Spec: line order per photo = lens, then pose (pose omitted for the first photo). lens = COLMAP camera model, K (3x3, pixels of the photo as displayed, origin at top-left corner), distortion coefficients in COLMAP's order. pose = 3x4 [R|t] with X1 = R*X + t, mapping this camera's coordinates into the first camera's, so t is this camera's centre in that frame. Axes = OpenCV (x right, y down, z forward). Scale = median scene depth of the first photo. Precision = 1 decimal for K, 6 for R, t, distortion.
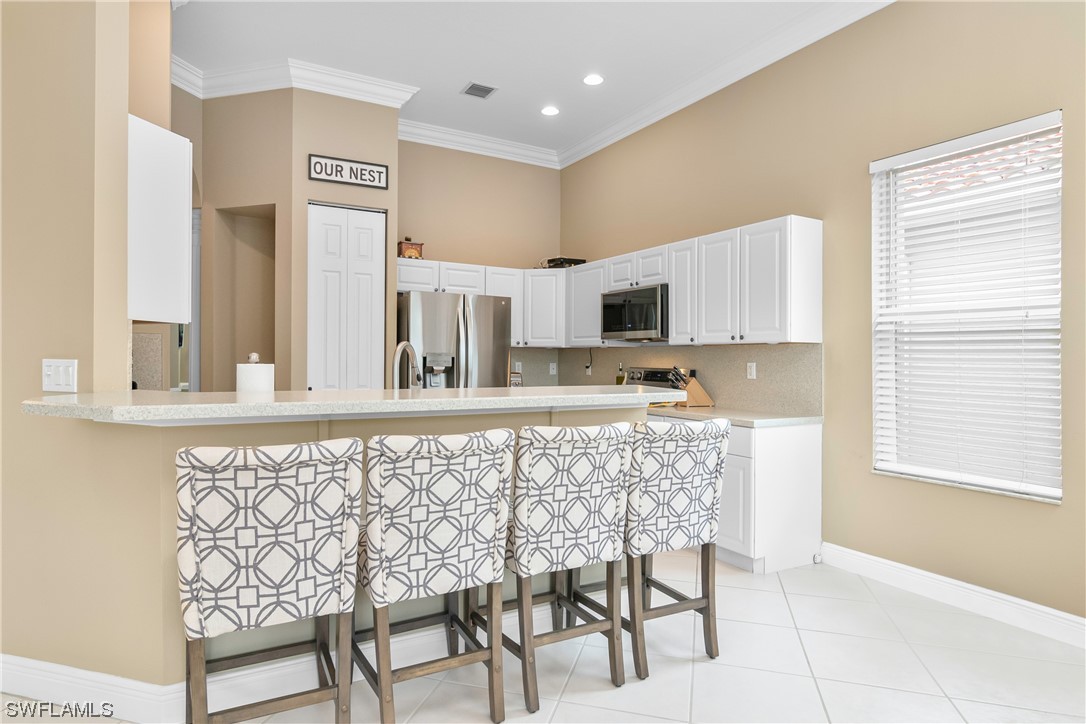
lens RADIAL K [[626.4, 0, 529.8], [0, 626.4, 362.9], [0, 0, 1]] dist [-0.008854, -0.001860]
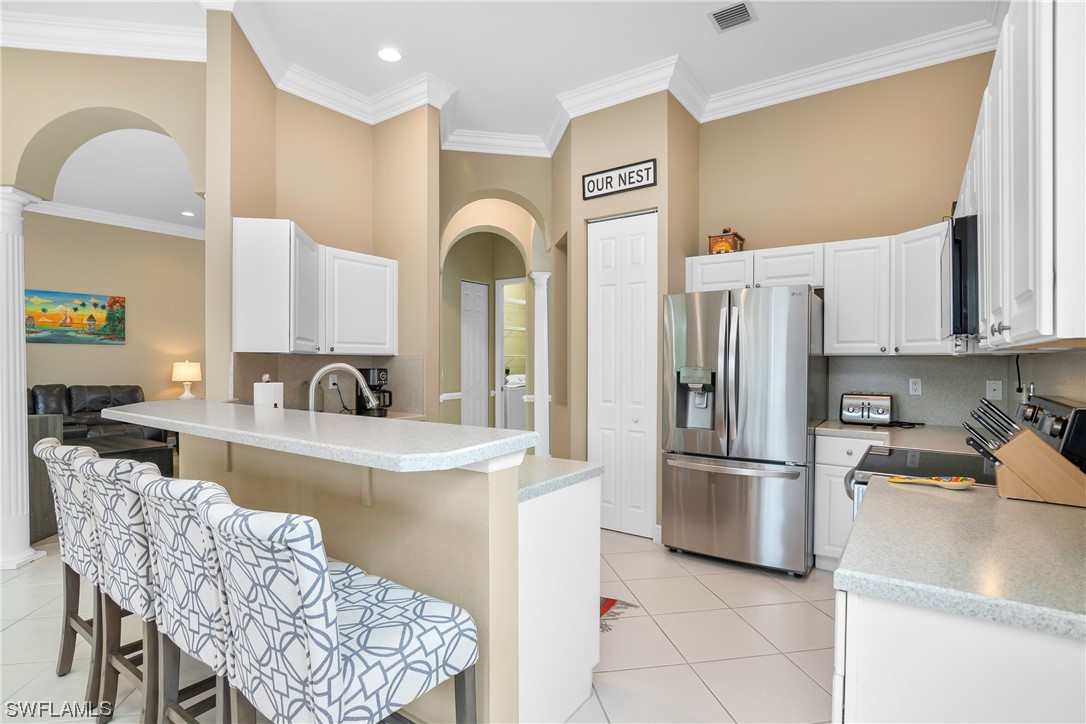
lens RADIAL K [[537.3, 0, 543.0], [0, 537.3, 362.0], [0, 0, 1]] dist [-0.020716, 0.000593]
pose [[0.434825, -0.006686, -0.900490, 0.399683], [-0.000989, 0.999968, -0.007902, -0.016730], [0.900514, 0.004327, 0.434805, 0.528880]]
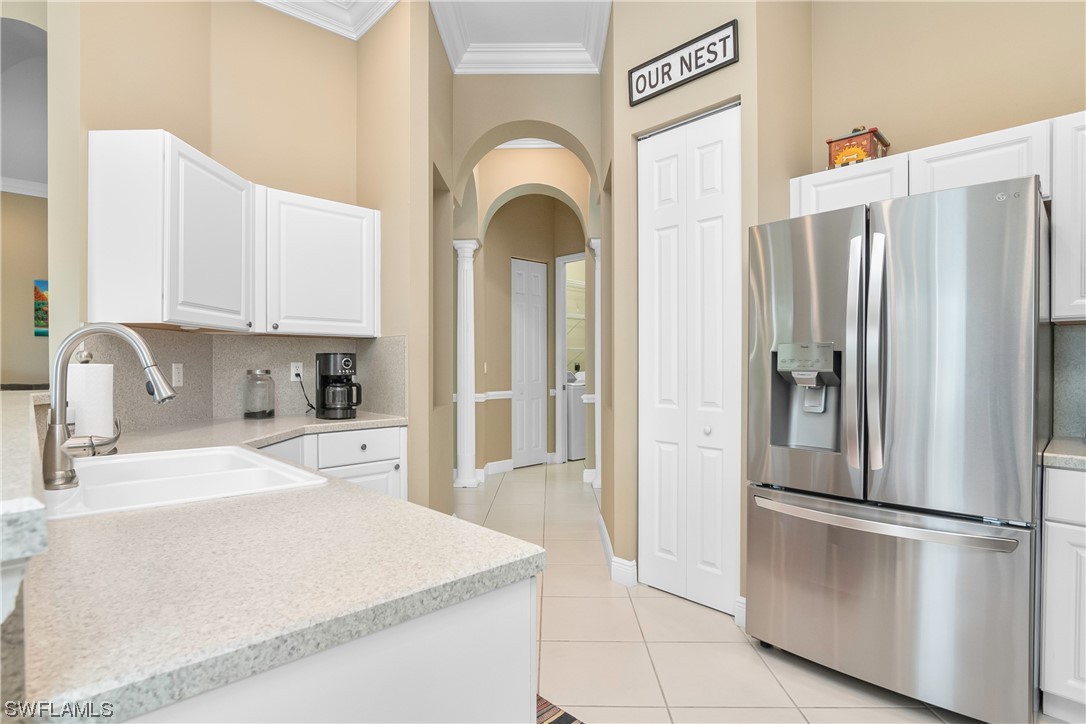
lens RADIAL K [[542.5, 0, 541.8], [0, 542.5, 364.5], [0, 0, 1]] dist [-0.026496, 0.000044]
pose [[0.252477, -0.007362, -0.967575, 0.201522], [-0.000113, 0.999971, -0.007638, 0.003757], [0.967603, 0.002037, 0.252469, 0.716121]]
